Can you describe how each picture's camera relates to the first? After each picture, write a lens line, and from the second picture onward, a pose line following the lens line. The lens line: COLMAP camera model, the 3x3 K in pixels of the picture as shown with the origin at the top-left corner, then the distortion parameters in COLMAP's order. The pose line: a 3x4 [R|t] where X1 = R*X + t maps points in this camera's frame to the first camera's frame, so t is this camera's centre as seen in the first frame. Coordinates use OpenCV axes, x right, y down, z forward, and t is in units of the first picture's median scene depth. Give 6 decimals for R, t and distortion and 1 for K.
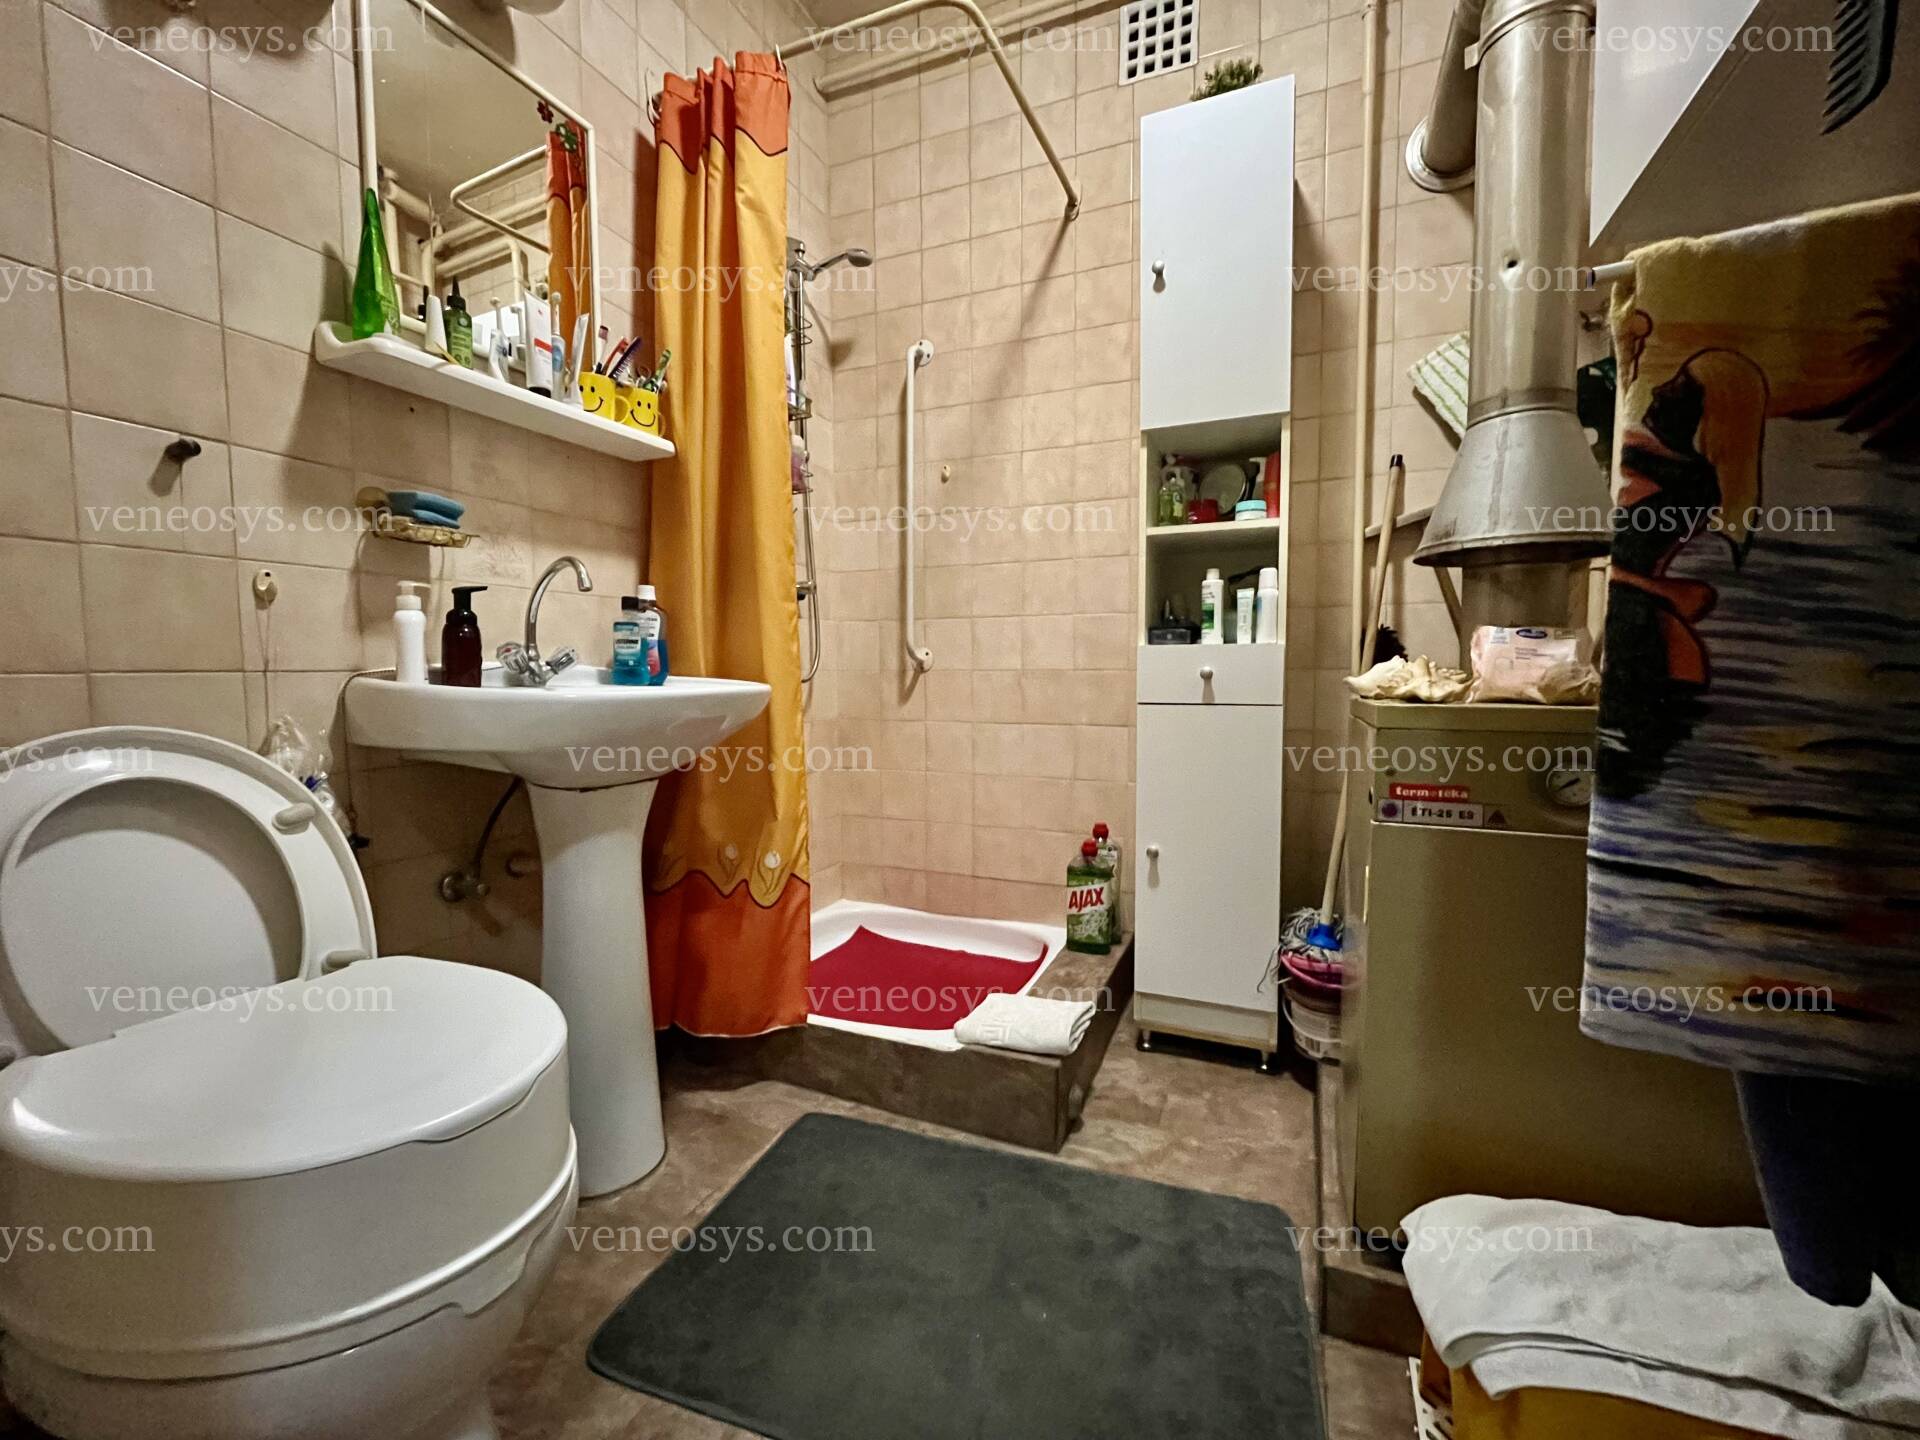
lens RADIAL K [[786.6, 0, 958.0], [0, 786.6, 722.1], [0, 0, 1]] dist [-0.003208, -0.001128]
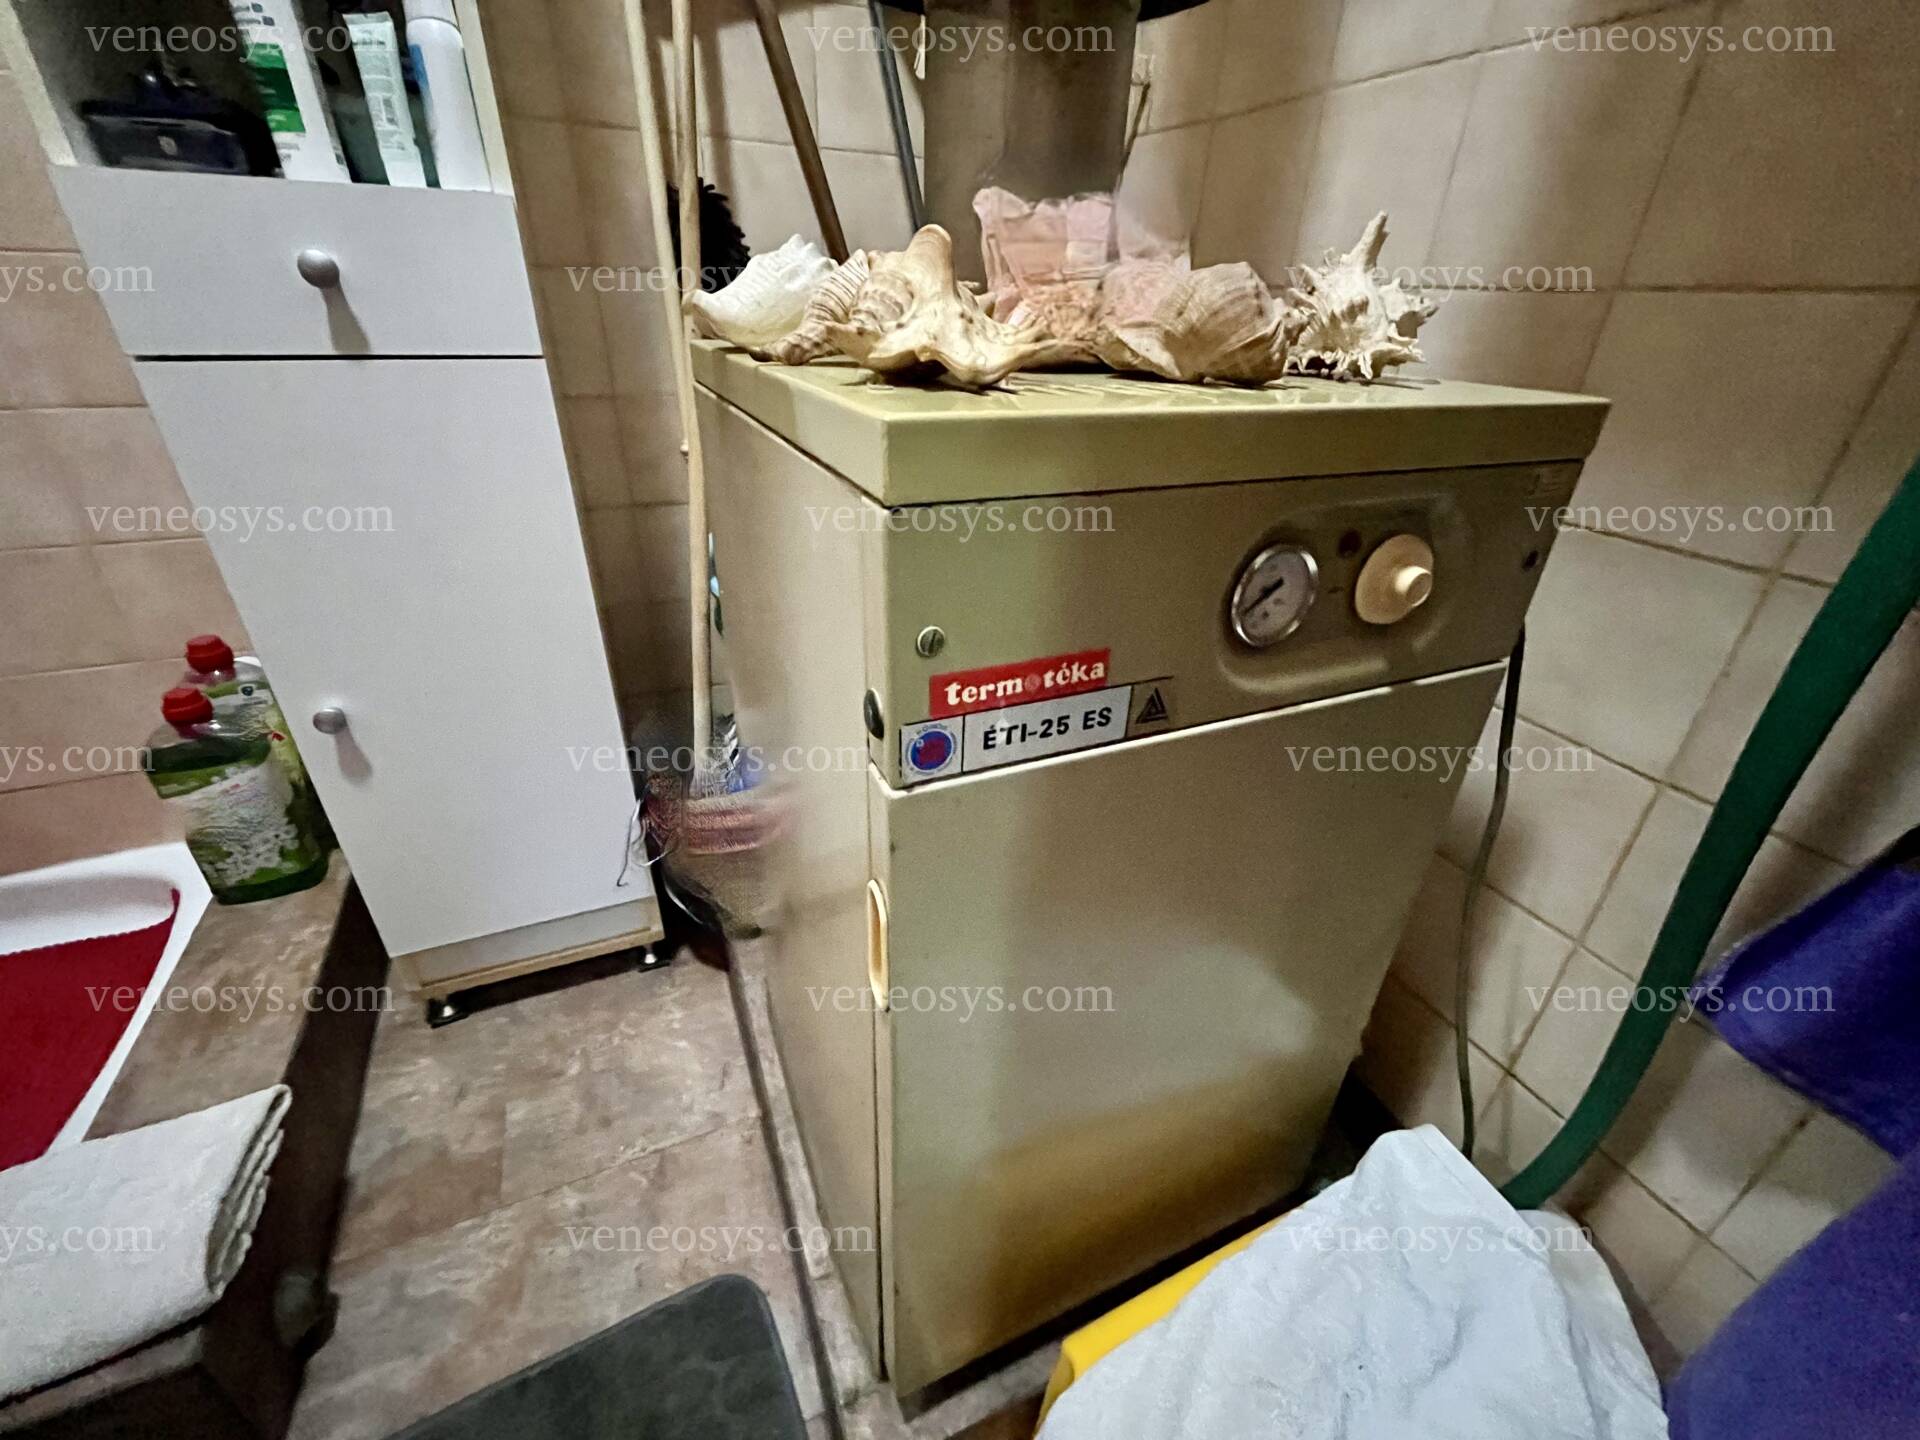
lens RADIAL K [[786.6, 0, 960.8], [0, 786.6, 719.4], [0, 0, 1]] dist [-0.003208, -0.001128]
pose [[0.679502, -0.330429, 0.655052, 0.204568], [0.012979, 0.898113, 0.439573, -0.028202], [-0.733559, -0.290189, 0.614559, 0.470888]]
